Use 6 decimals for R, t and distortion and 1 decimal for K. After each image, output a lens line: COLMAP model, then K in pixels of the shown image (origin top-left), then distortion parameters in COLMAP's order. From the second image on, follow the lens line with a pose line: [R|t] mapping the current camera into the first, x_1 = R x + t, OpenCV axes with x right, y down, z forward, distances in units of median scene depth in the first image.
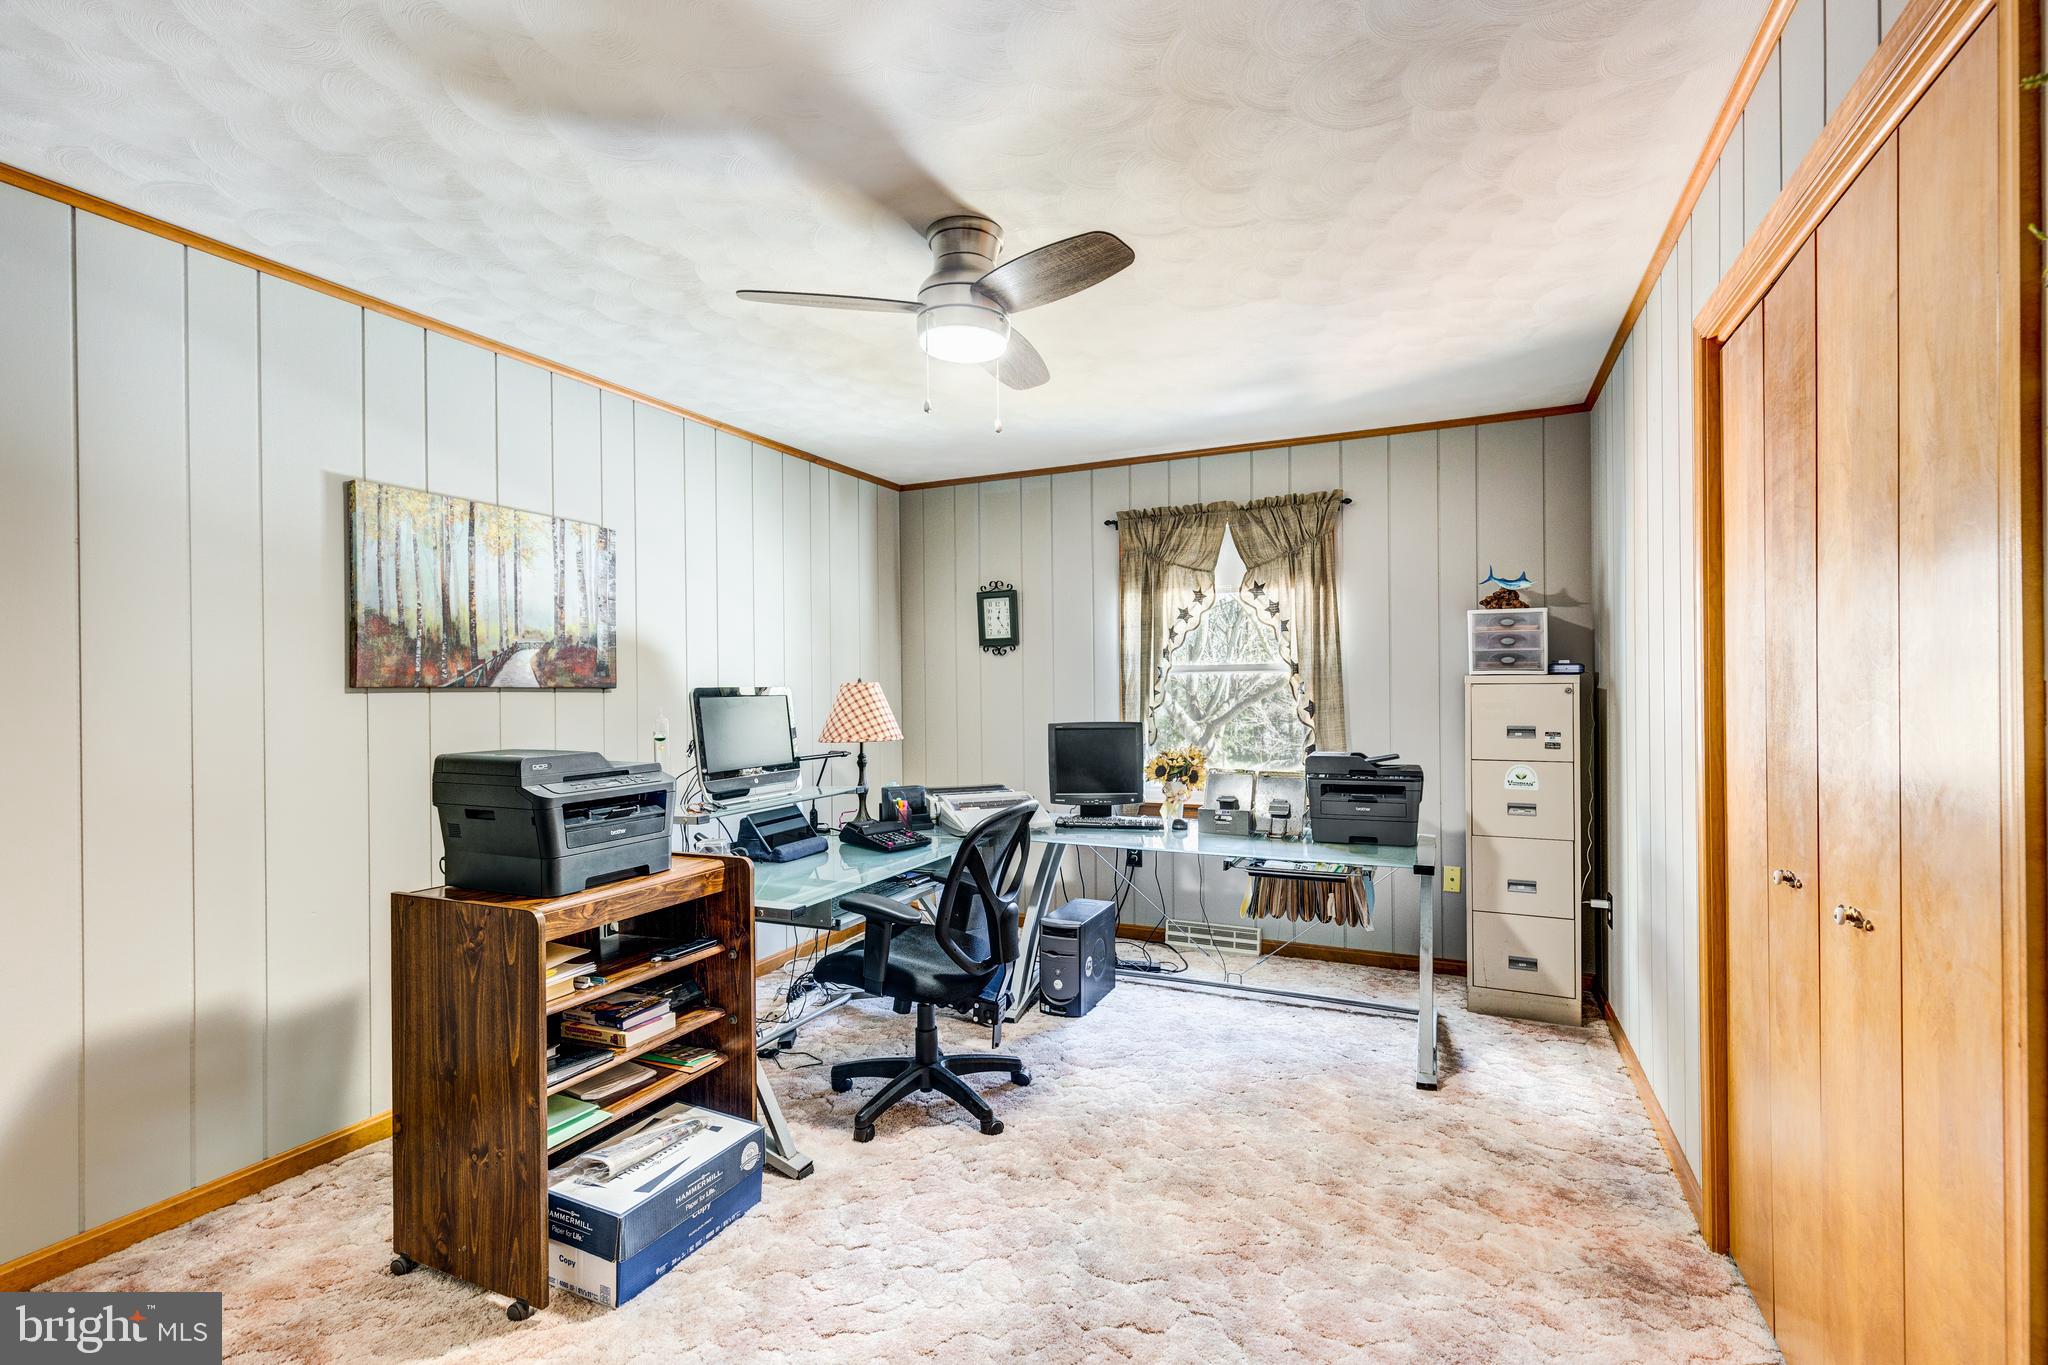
lens RADIAL K [[915.3, 0, 1024.2], [0, 915.3, 689.0], [0, 0, 1]] dist [0.006857, -0.000345]
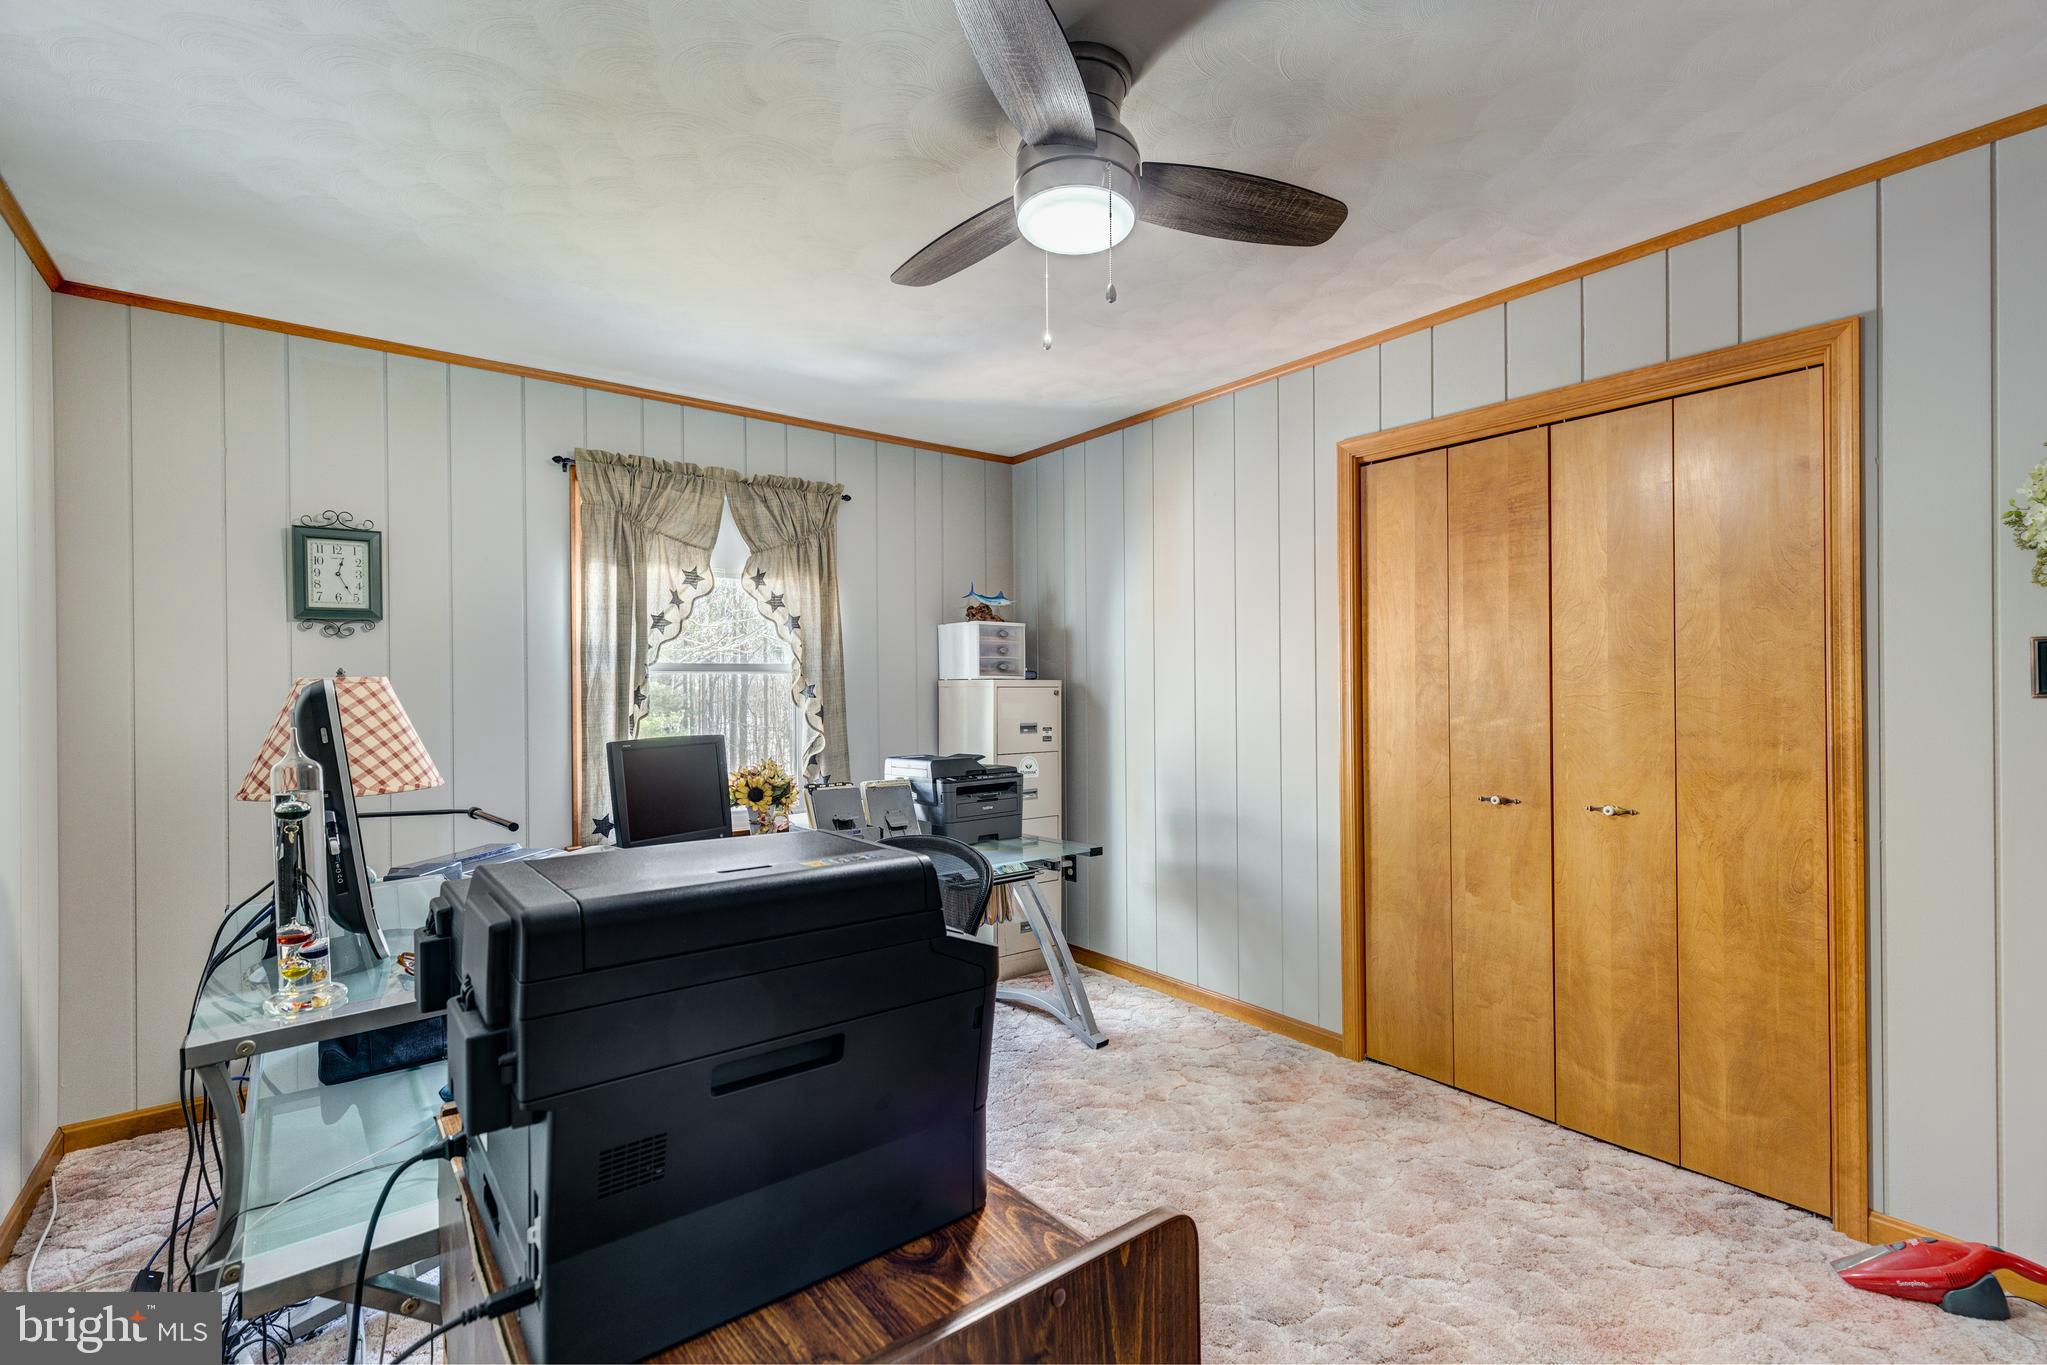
lens RADIAL K [[914.9, 0, 1023.7], [0, 914.9, 689.0], [0, 0, 1]] dist [0.006857, -0.000345]
pose [[0.465868, 0.004831, 0.884841, -0.400688], [0.003350, 0.999968, -0.007224, 0.004005], [-0.884848, 0.006330, 0.465837, 0.374348]]
